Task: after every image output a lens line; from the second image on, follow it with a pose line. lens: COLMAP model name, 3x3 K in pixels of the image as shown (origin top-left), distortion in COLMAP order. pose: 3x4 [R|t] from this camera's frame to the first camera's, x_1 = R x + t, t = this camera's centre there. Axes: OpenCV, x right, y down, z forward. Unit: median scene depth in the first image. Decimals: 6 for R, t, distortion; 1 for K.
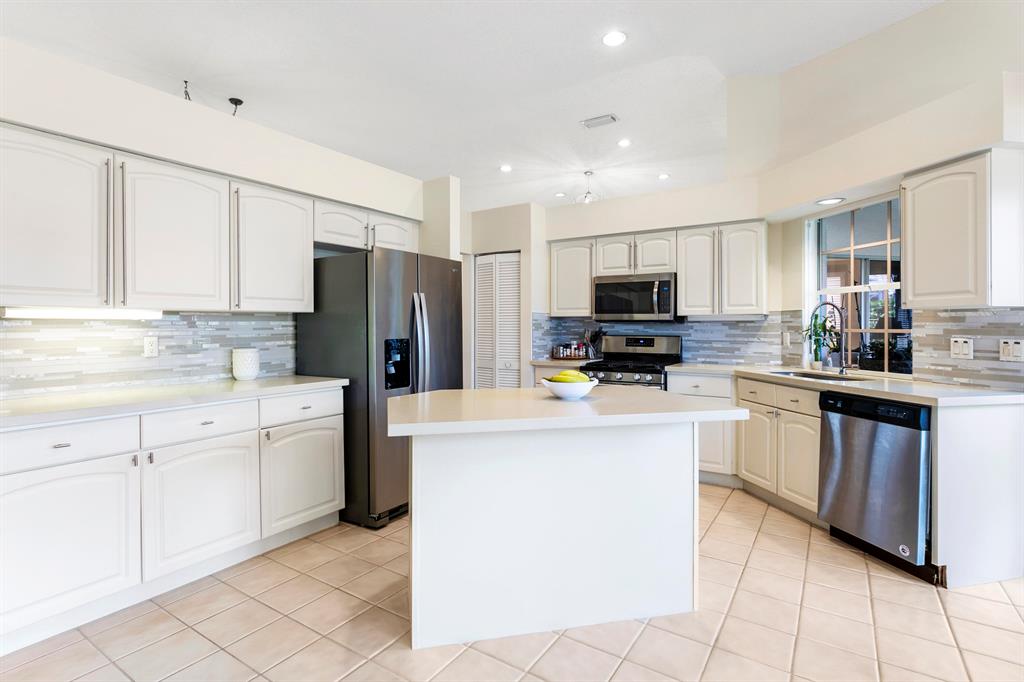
lens RADIAL K [[495.4, 0, 514.8], [0, 495.4, 323.6], [0, 0, 1]] dist [-0.000914, -0.000698]
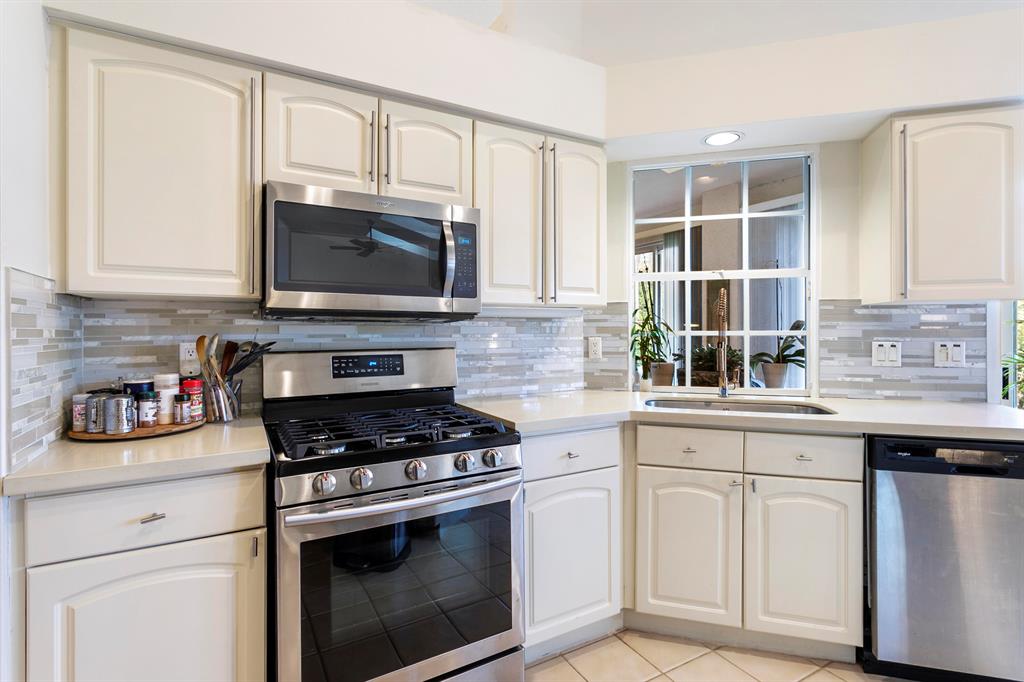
lens RADIAL K [[495.4, 0, 506.5], [0, 495.4, 329.9], [0, 0, 1]] dist [-0.000914, -0.000698]
pose [[0.464992, -0.002338, 0.885312, -0.095291], [-0.002436, 0.999989, 0.003920, 0.008480], [-0.885312, -0.003980, 0.464981, 1.070865]]
